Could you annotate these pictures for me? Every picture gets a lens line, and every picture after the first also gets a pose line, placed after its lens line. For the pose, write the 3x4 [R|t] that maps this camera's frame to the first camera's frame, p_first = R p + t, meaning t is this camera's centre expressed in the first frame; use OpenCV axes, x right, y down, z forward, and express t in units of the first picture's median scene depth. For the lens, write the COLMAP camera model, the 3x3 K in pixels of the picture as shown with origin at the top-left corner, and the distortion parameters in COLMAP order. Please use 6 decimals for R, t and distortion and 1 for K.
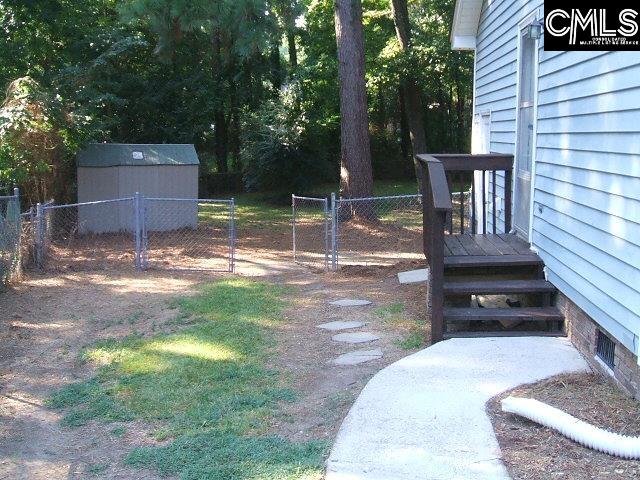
lens RADIAL K [[728.4, 0, 333.9], [0, 728.4, 238.3], [0, 0, 1]] dist [-0.130462, 0.181259]
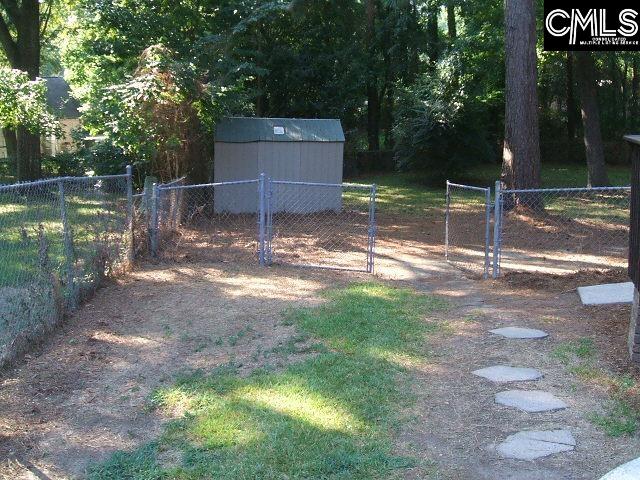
lens RADIAL K [[728.4, 0, 333.9], [0, 728.4, 238.3], [0, 0, 1]] dist [-0.130462, 0.181259]
pose [[0.977646, 0.042064, -0.206008, -0.008079], [-0.035818, 0.998781, 0.033957, -0.015035], [0.207185, -0.025819, 0.977961, 0.134541]]
